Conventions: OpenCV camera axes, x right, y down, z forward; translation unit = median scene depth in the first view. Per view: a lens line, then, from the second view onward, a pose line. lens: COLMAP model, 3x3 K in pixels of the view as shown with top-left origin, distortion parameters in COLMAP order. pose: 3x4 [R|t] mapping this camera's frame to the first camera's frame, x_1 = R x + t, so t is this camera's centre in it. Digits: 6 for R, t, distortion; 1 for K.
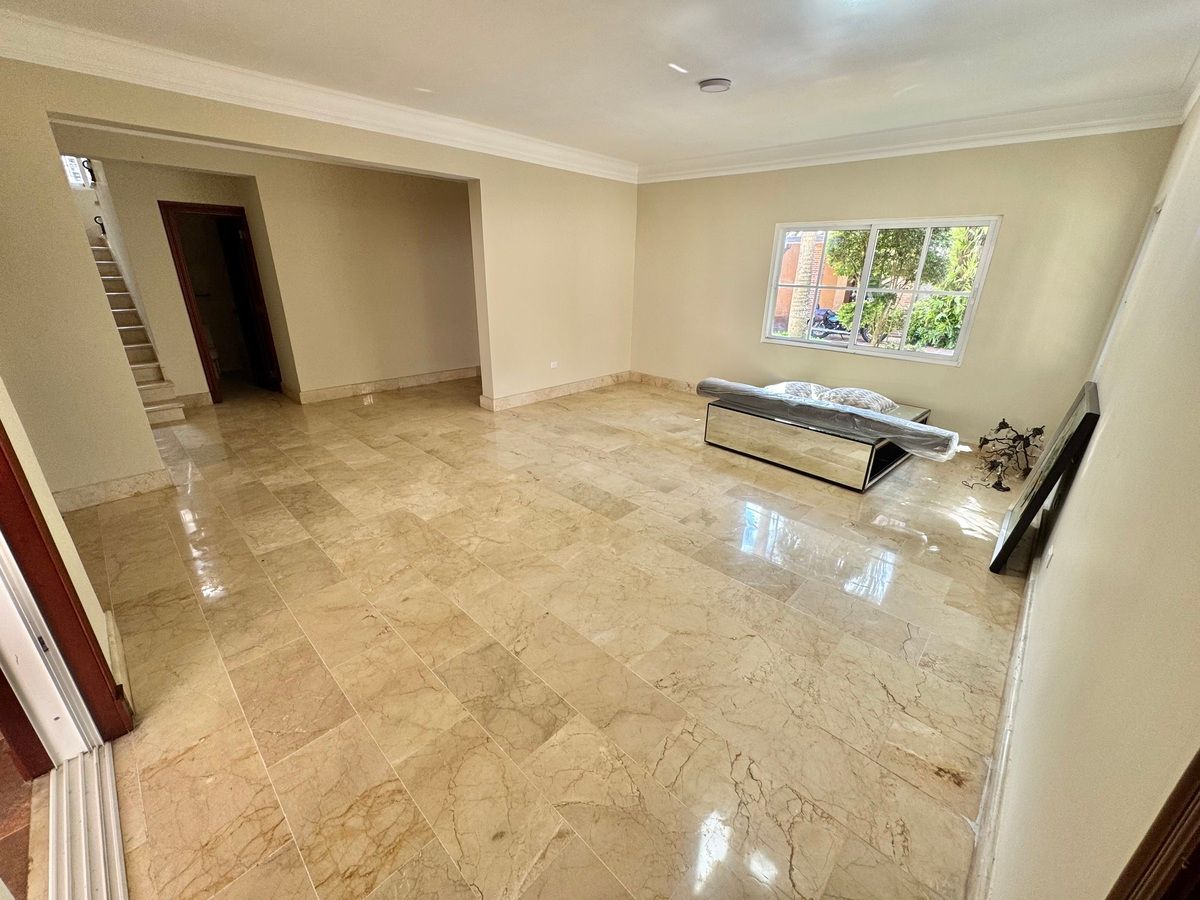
lens RADIAL K [[480.6, 0, 600.0], [0, 480.6, 450.0], [0, 0, 1]] dist [-0.000652, -0.000020]
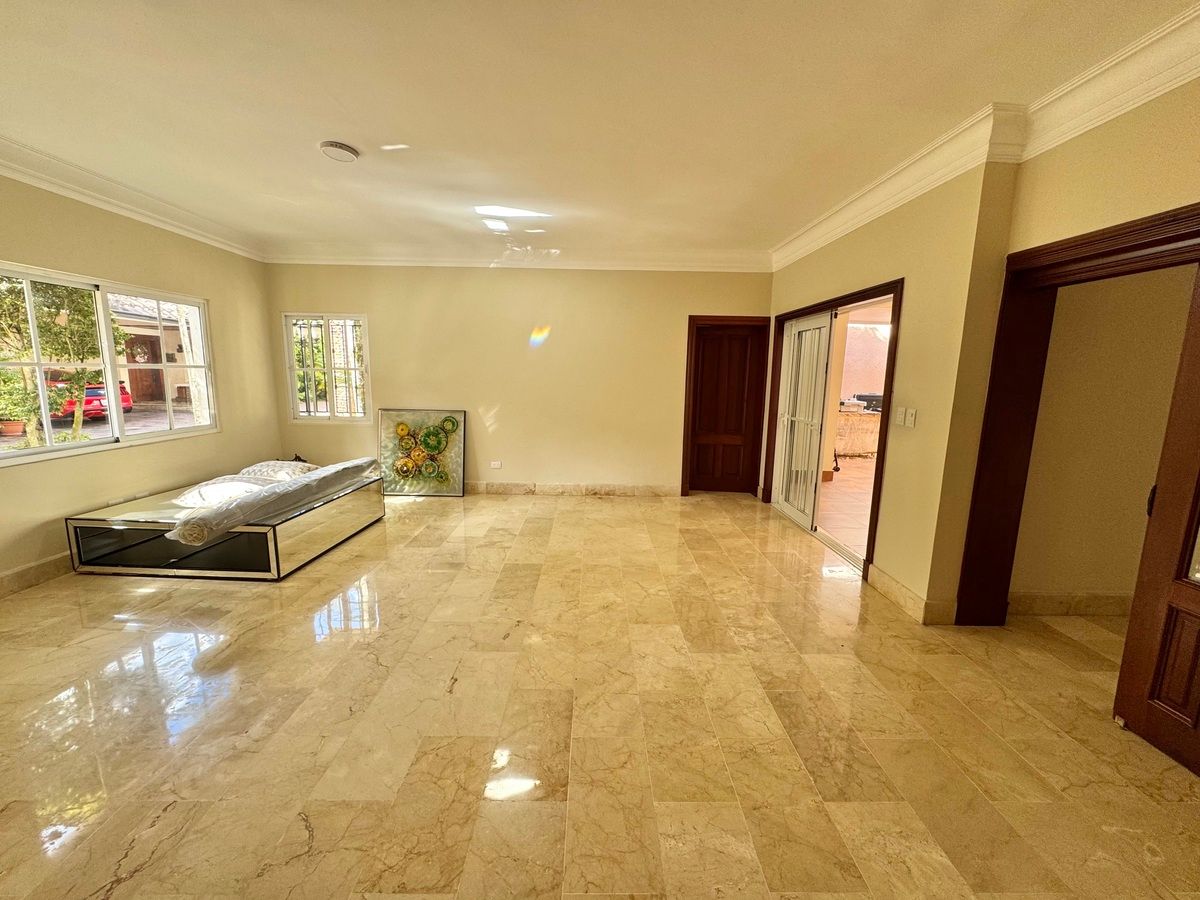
lens RADIAL K [[480.6, 0, 600.0], [0, 480.6, 450.0], [0, 0, 1]] dist [-0.000652, -0.000020]
pose [[-0.700856, -0.150541, 0.697236, -0.765160], [0.224145, 0.881482, 0.415630, -0.498227], [-0.677171, 0.447579, -0.584049, 1.352190]]
